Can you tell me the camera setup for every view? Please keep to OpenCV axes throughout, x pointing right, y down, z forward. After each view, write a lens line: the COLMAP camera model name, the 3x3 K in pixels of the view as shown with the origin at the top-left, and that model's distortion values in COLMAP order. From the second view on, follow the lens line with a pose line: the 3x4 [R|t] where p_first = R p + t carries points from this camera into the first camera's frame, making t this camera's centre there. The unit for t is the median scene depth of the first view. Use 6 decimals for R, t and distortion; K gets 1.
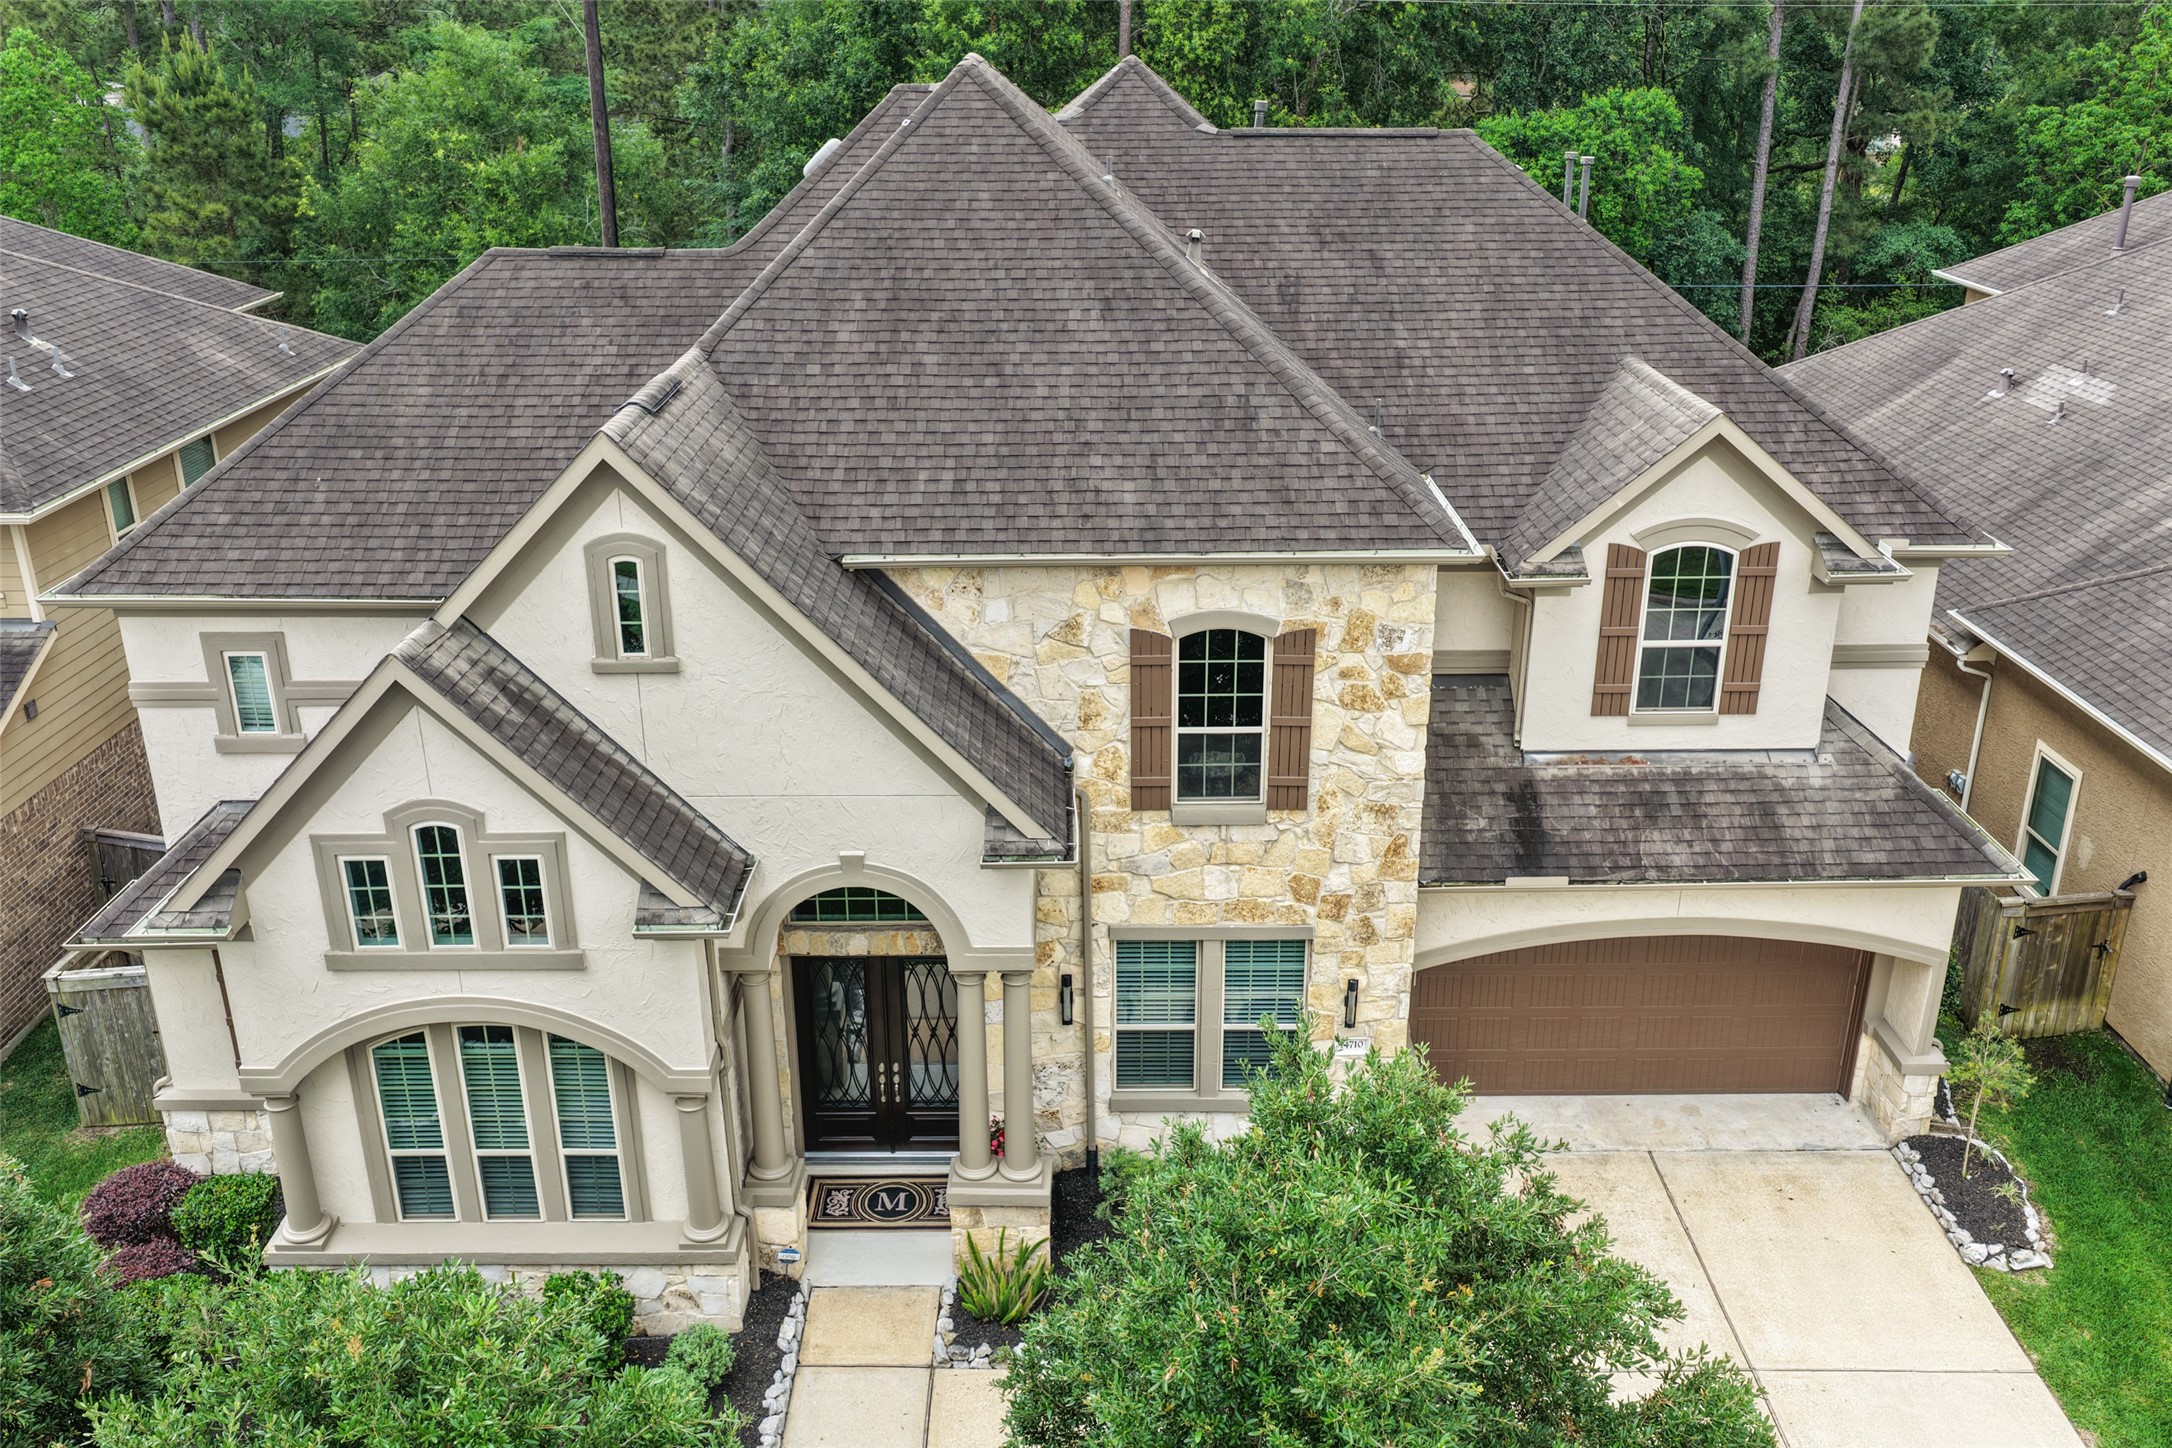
lens RADIAL K [[1796.9, 0, 1086.0], [0, 1796.9, 724.0], [0, 0, 1]] dist [-0.000985, 0.008352]
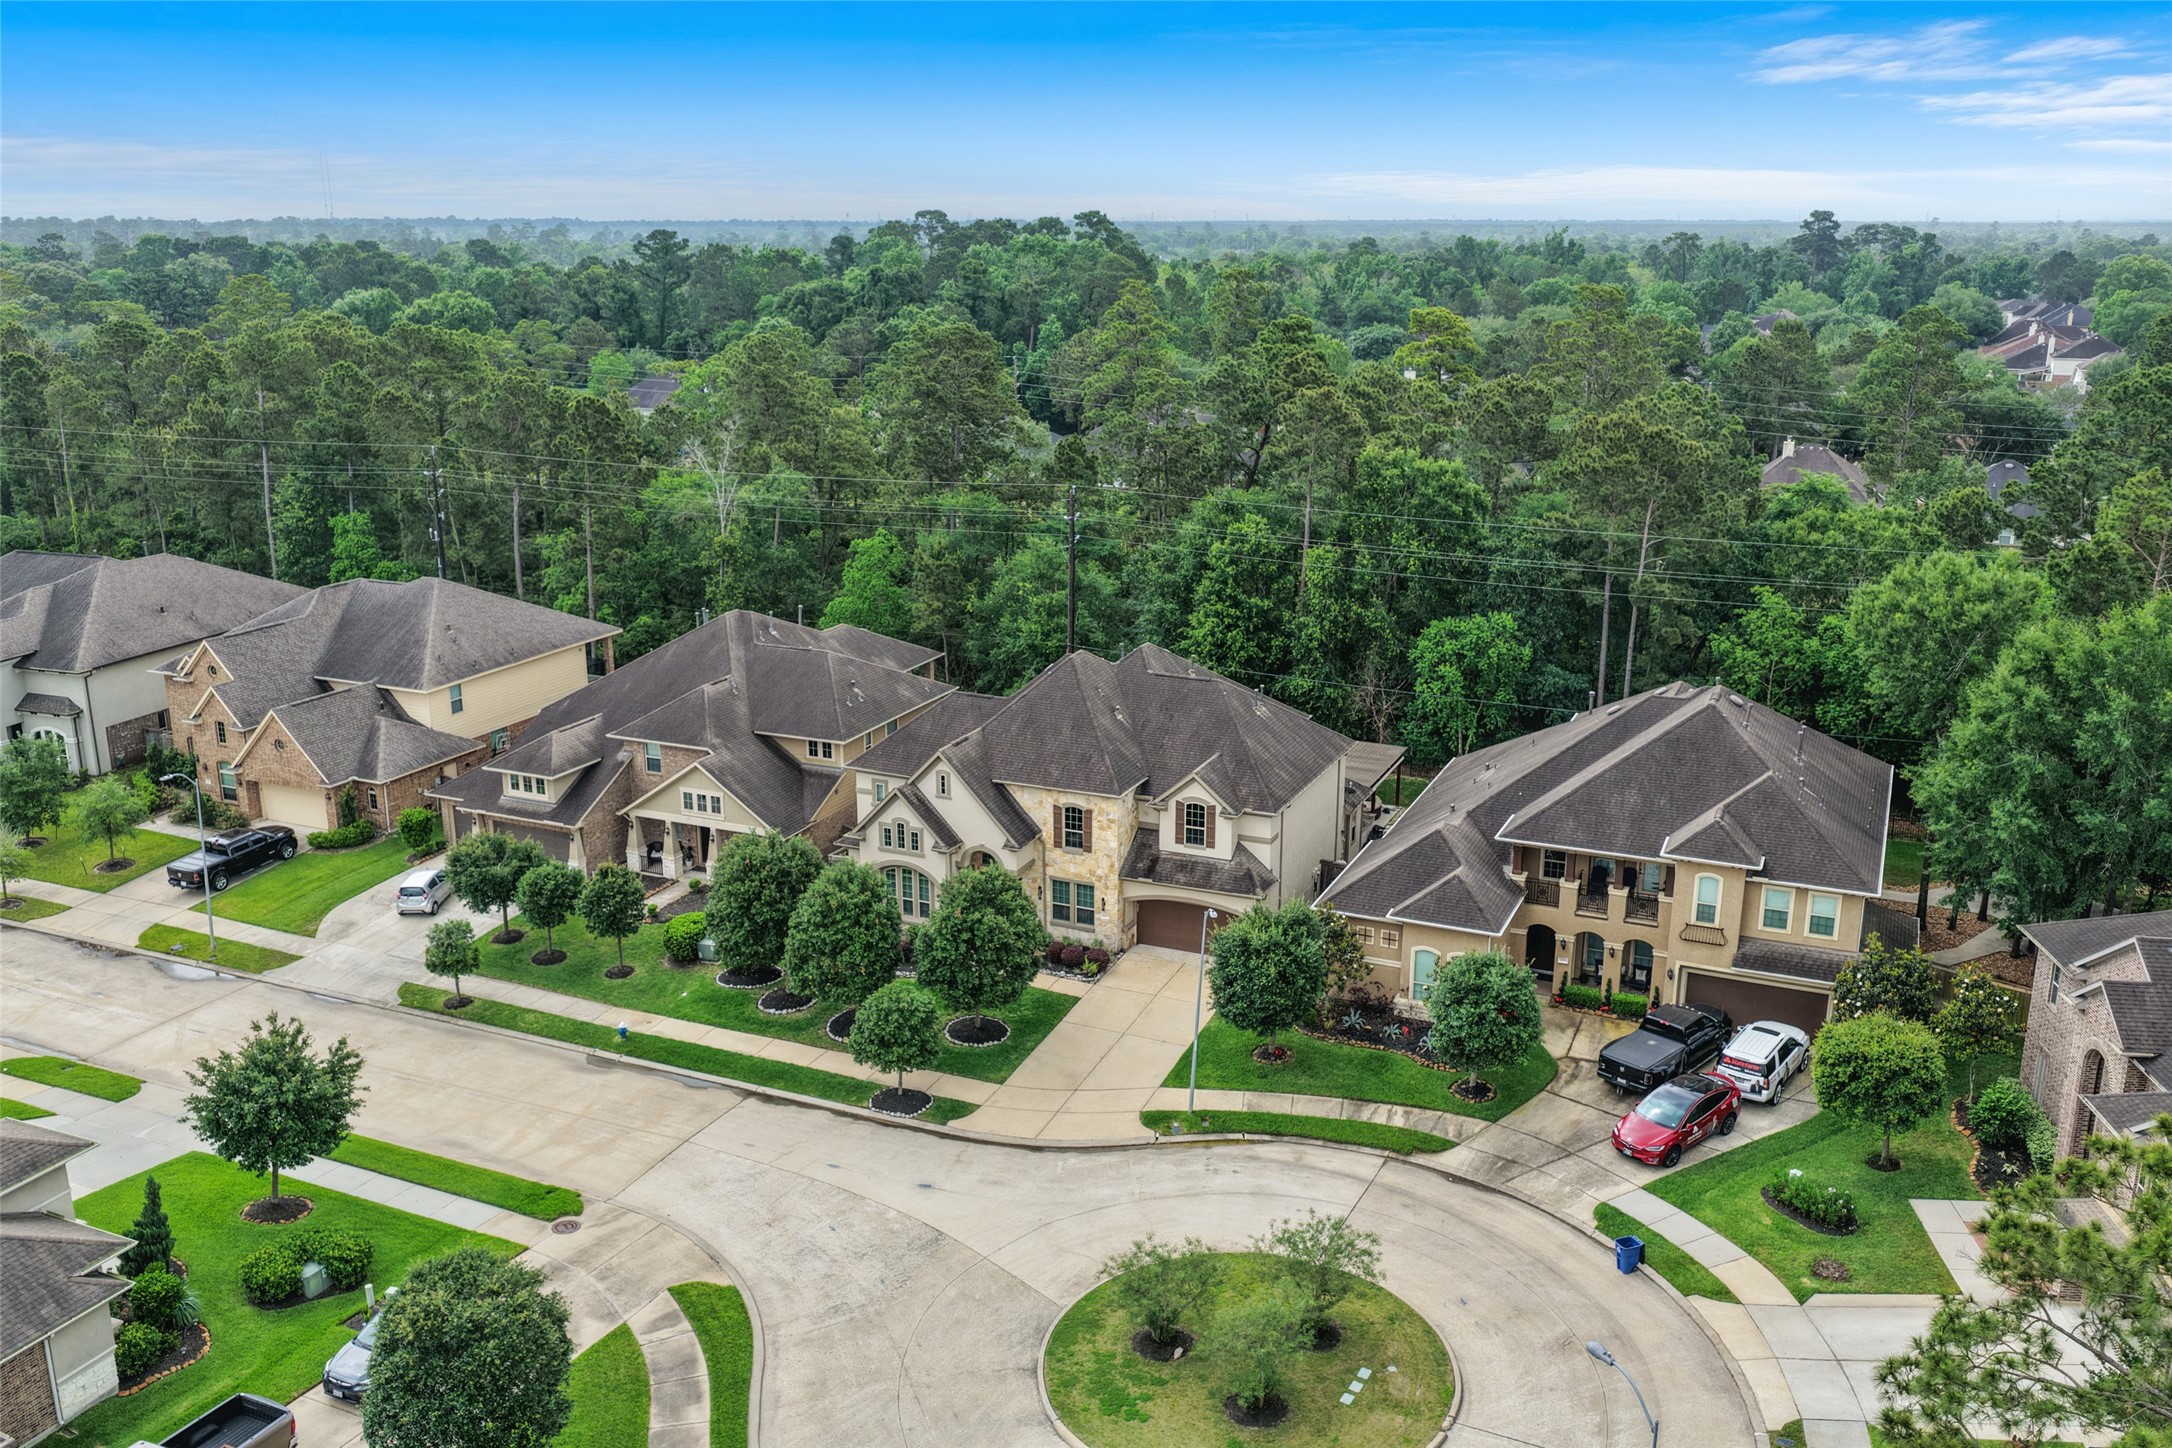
lens RADIAL K [[1796.9, 0, 1086.0], [0, 1796.9, 724.0], [0, 0, 1]] dist [-0.000985, 0.008352]
pose [[0.910485, 0.113130, -0.397766, 1.694393], [-0.155083, 0.985064, -0.074818, 0.065283], [0.383361, 0.129807, 0.914431, -2.795727]]
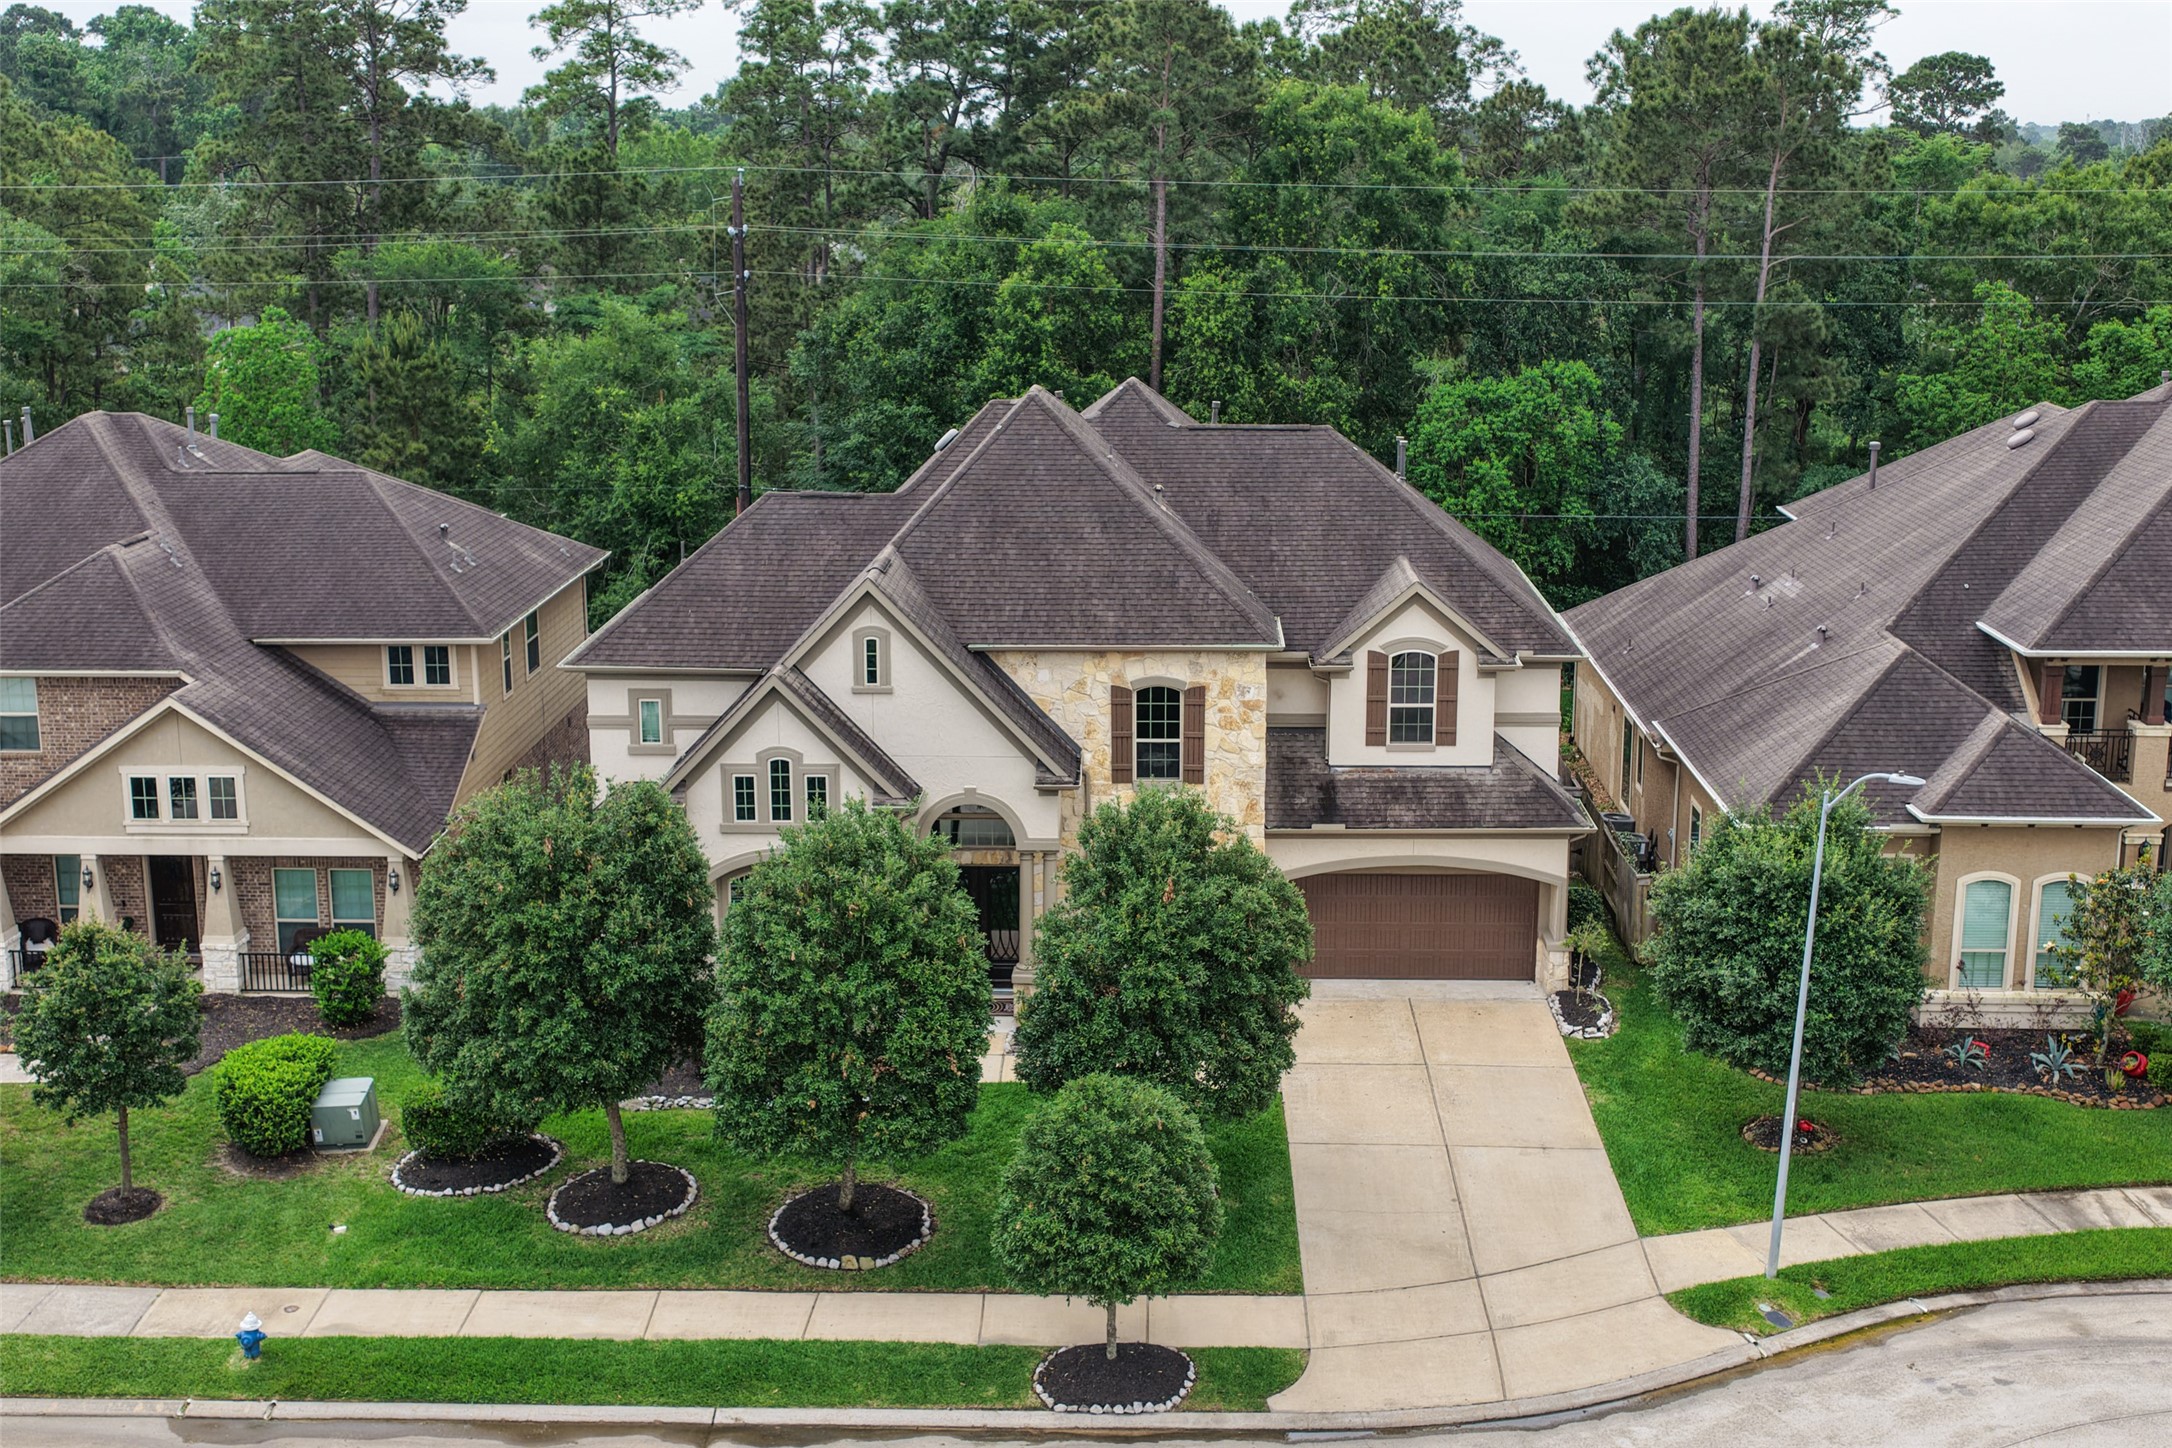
lens RADIAL K [[2538.3, 0, 1086.0], [0, 2538.3, 724.0], [0, 0, 1]] dist [-0.012648, -0.001013]
pose [[0.999328, 0.010176, -0.035219, 0.089427], [-0.015468, 0.988043, -0.153398, 0.389743], [0.033237, 0.153839, 0.987537, -1.632059]]
